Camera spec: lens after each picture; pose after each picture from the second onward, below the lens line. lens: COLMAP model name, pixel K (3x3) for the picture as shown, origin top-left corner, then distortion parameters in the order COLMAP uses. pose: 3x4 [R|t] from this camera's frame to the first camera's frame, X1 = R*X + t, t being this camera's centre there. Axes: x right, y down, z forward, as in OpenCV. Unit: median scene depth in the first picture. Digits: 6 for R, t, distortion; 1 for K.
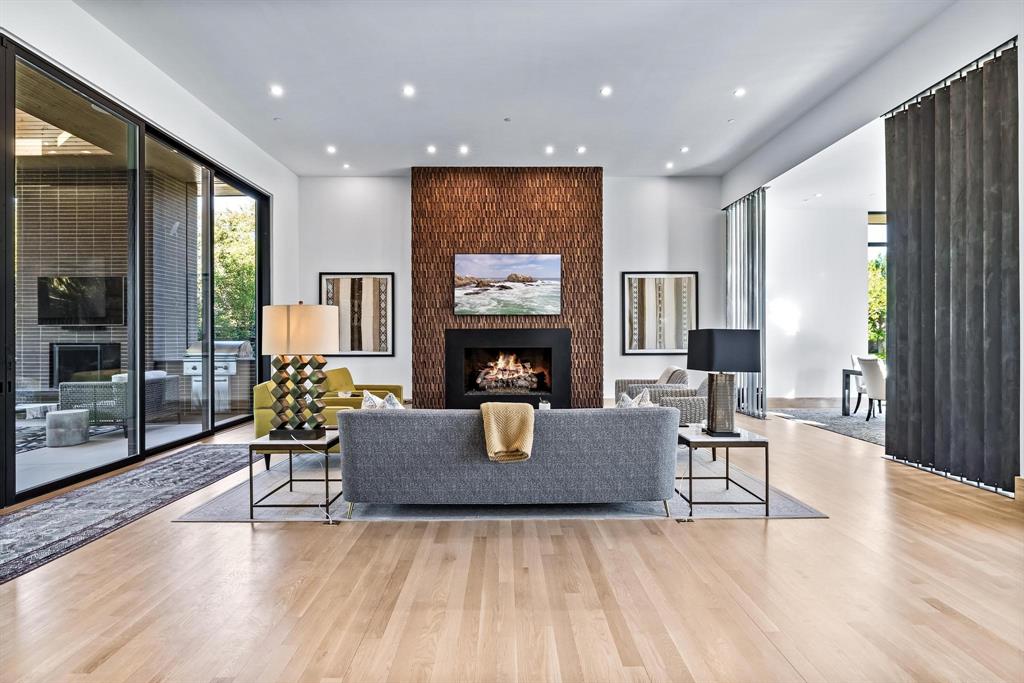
lens RADIAL K [[479.5, 0, 504.4], [0, 479.5, 342.3], [0, 0, 1]] dist [-0.004604, -0.000180]
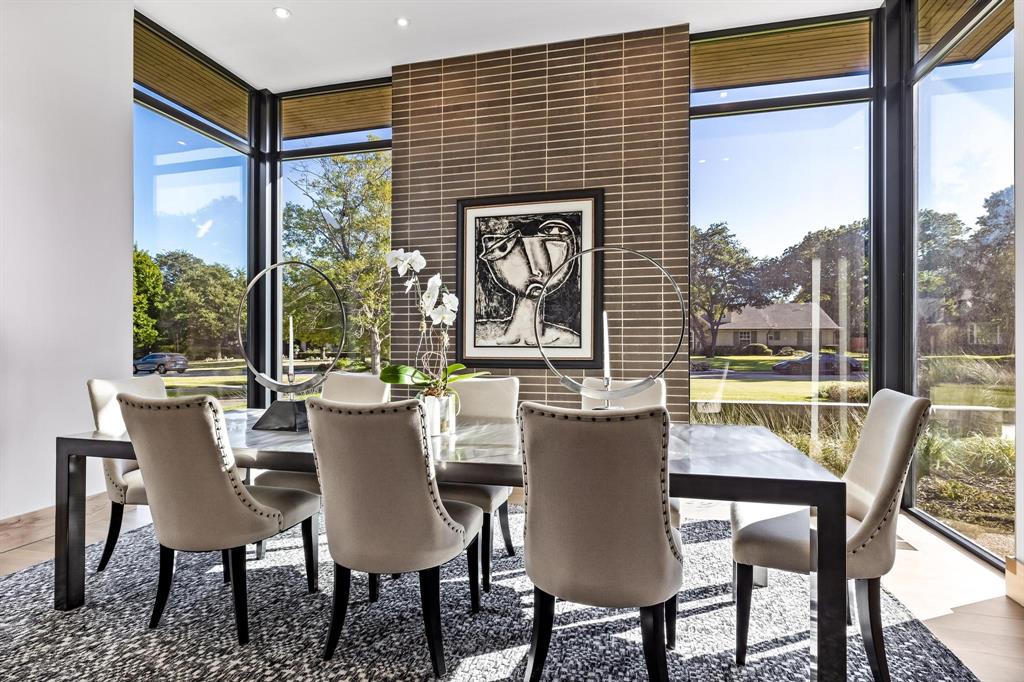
lens RADIAL K [[526.1, 0, 511.8], [0, 526.1, 342.9], [0, 0, 1]] dist [-0.021528, -0.000527]
pose [[0.244281, 0.000820, 0.969704, 0.499659], [0.005528, 0.999982, -0.002238, 0.007674], [-0.969689, 0.005907, 0.244272, 0.696669]]
